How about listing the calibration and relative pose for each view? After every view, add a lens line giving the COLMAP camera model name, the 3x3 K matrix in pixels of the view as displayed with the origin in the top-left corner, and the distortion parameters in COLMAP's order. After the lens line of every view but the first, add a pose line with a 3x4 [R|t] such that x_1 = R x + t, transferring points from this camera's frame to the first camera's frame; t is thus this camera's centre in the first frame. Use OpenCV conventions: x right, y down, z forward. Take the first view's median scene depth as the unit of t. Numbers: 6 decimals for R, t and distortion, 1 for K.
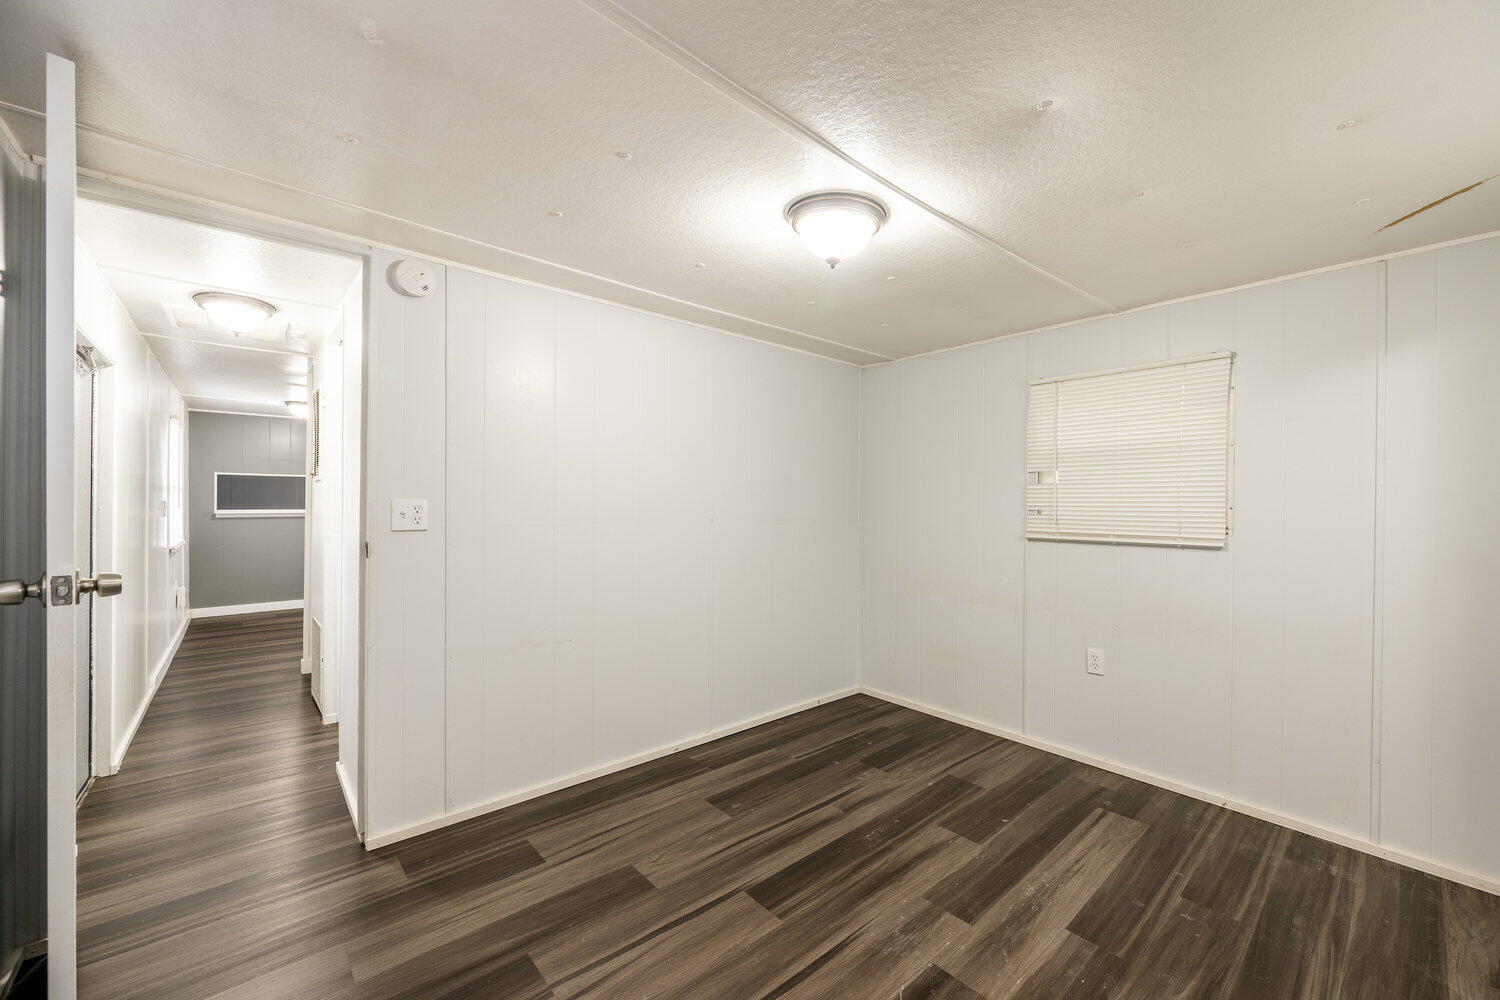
lens RADIAL K [[583.3, 0, 753.1], [0, 583.3, 503.6], [0, 0, 1]] dist [-0.002923, 0.000550]
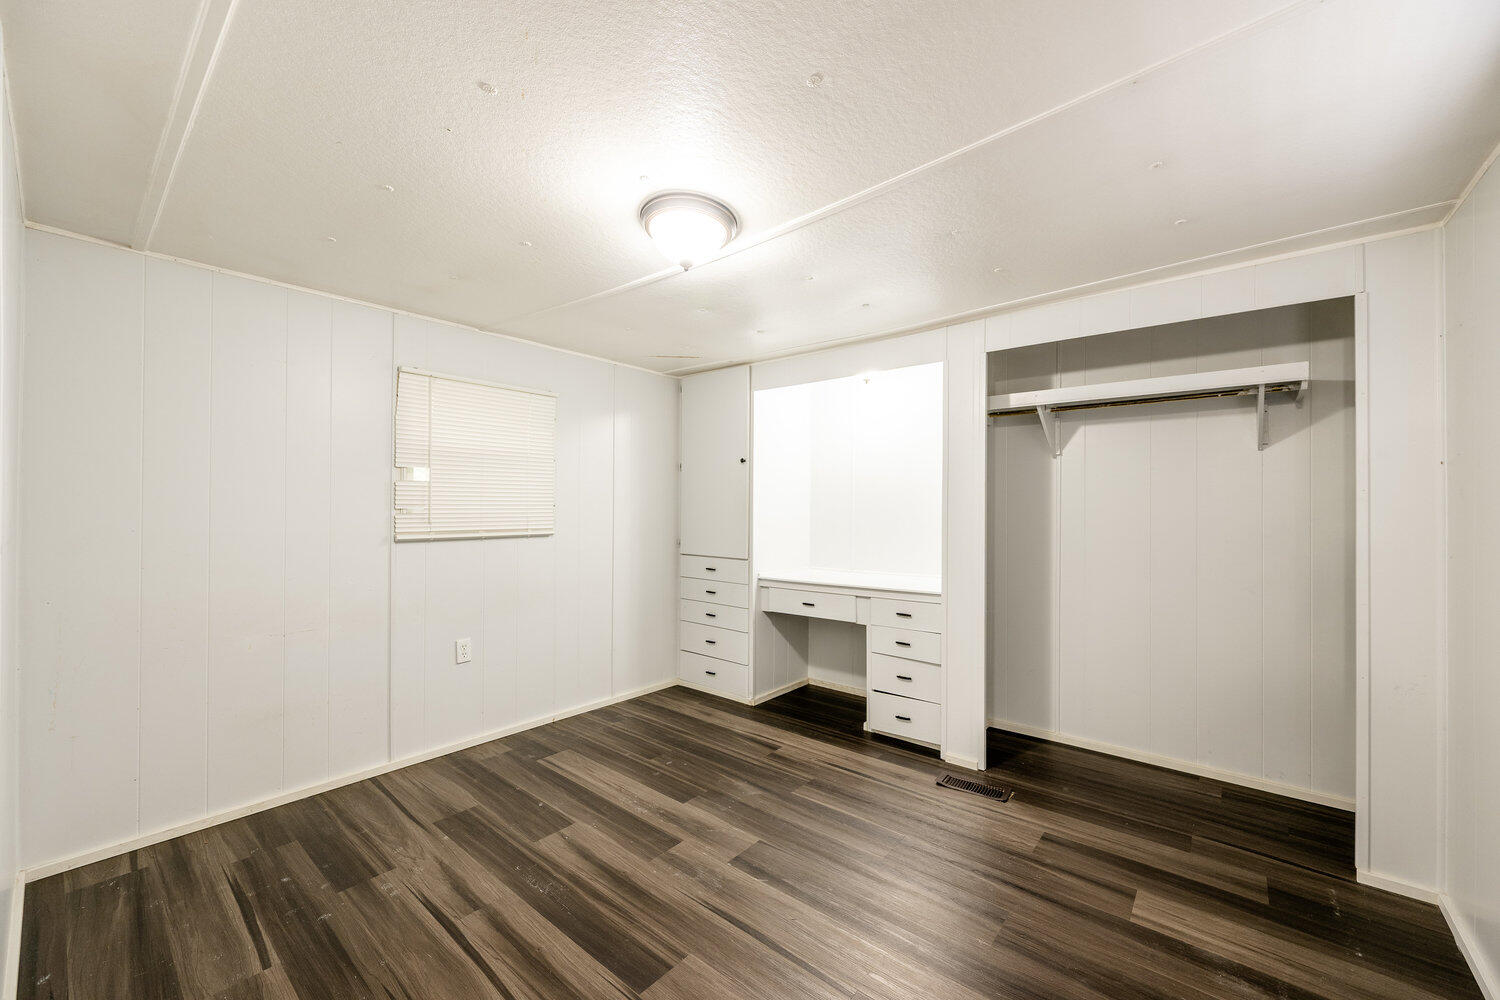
lens RADIAL K [[583.3, 0, 752.9], [0, 583.3, 504.6], [0, 0, 1]] dist [-0.002923, 0.000550]
pose [[-0.162401, -0.005562, 0.986709, -0.604869], [-0.009537, 0.999946, 0.004067, -0.005394], [-0.986679, -0.008750, -0.162445, 0.724360]]
